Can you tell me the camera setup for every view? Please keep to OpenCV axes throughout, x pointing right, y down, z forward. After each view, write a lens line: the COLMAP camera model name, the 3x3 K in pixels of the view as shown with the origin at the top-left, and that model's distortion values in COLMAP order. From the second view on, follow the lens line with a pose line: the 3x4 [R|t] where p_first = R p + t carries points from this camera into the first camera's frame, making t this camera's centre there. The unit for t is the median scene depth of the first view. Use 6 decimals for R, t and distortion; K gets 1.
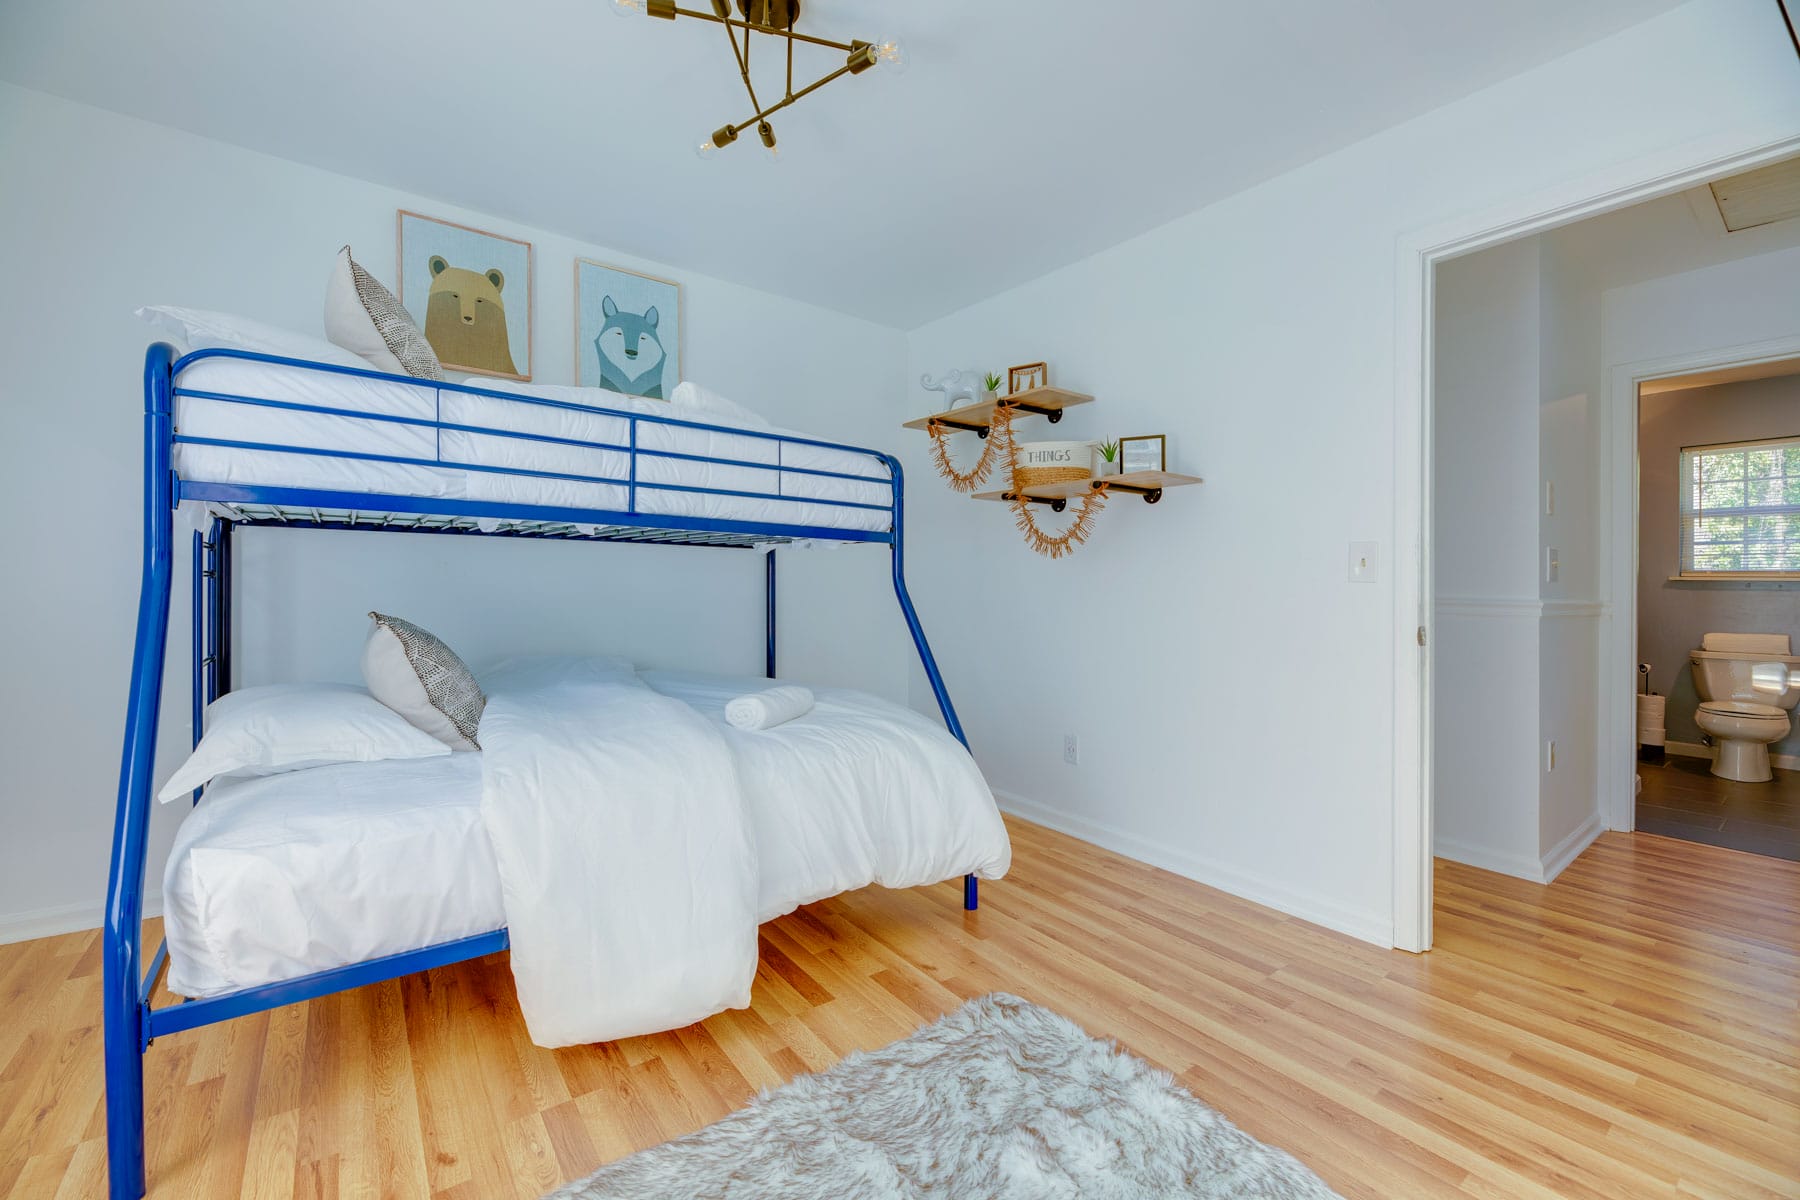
lens RADIAL K [[731.4, 0, 900.0], [0, 731.4, 600.0], [0, 0, 1]] dist [-0.003577, -0.000385]
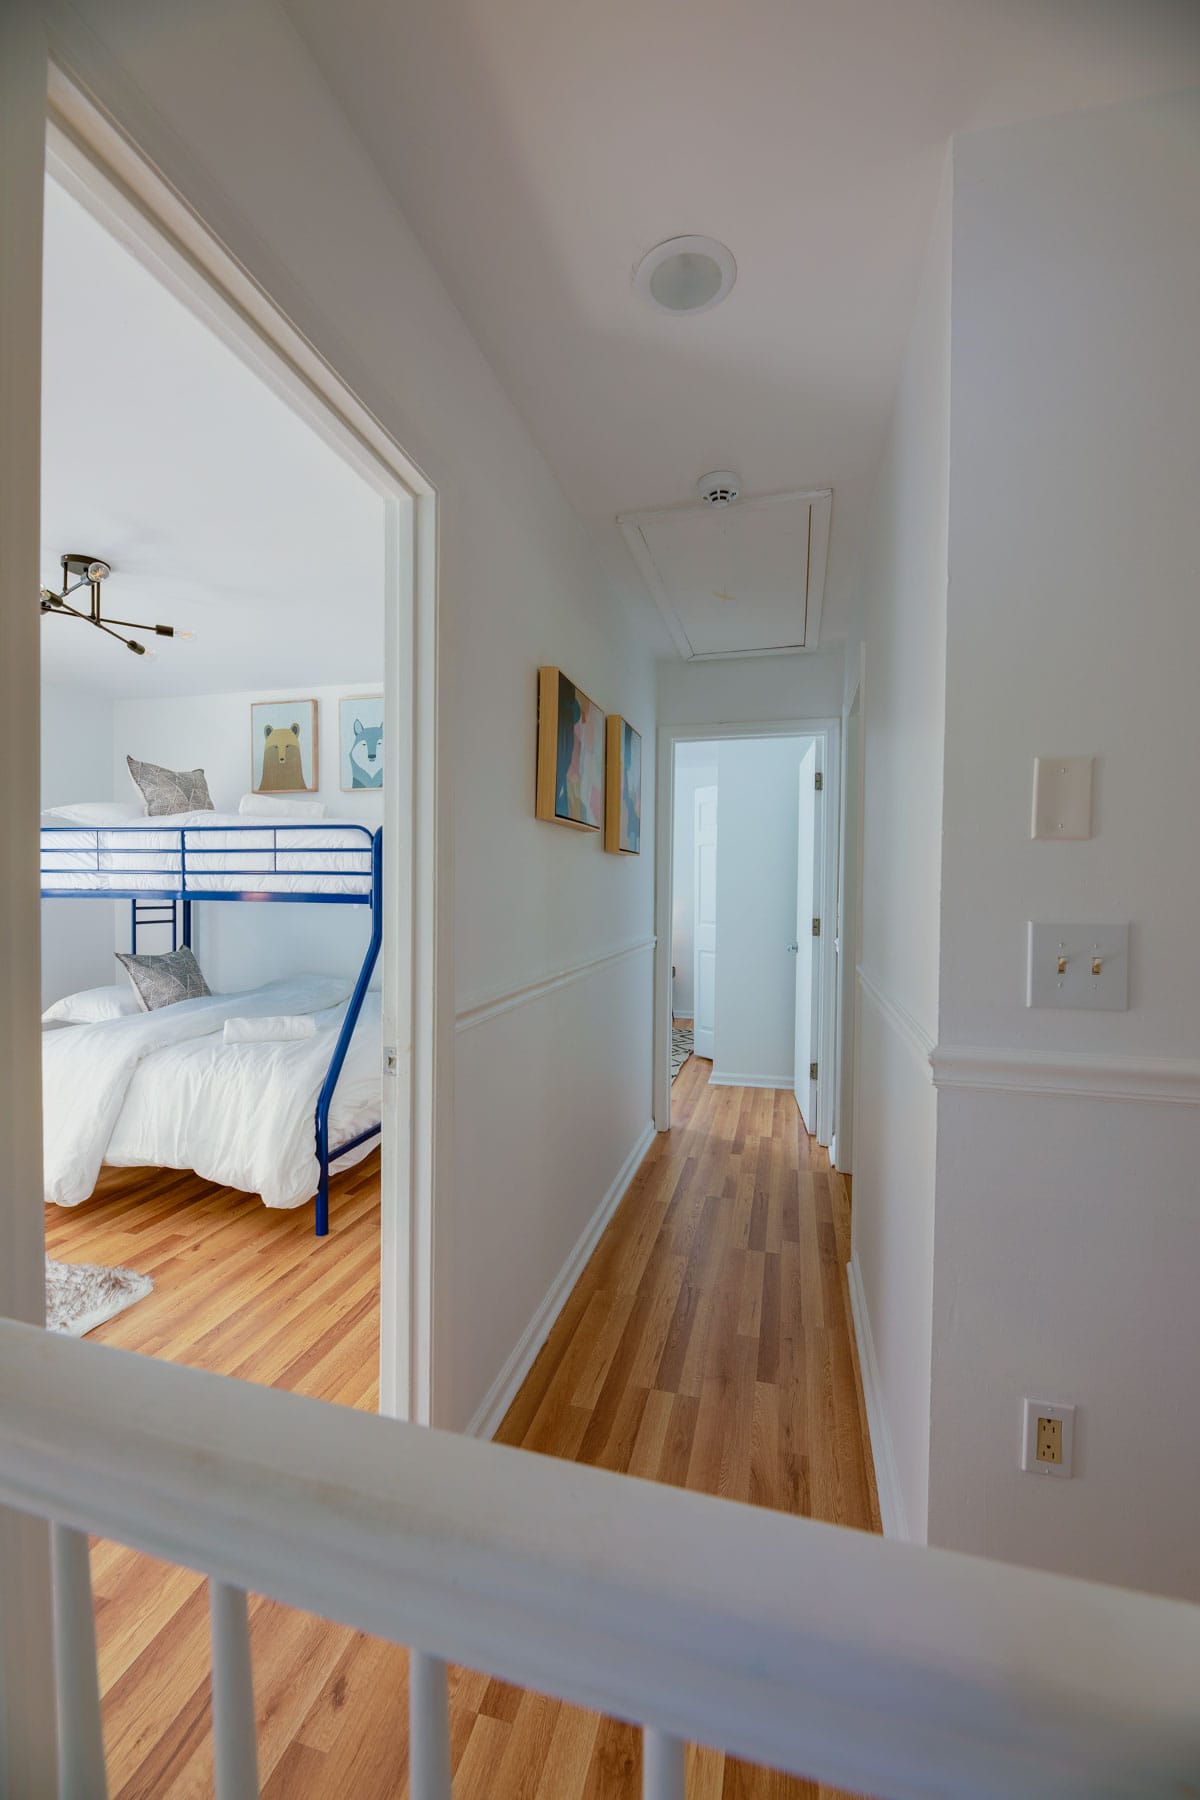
lens RADIAL K [[731.4, 0, 607.4], [0, 731.4, 918.1], [0, 0, 1]] dist [-0.003577, -0.000385]
pose [[0.614134, 0.023472, -0.788853, 1.272766], [-0.016846, 0.999720, 0.016632, -0.092113], [0.789022, 0.003075, 0.614357, 0.675670]]
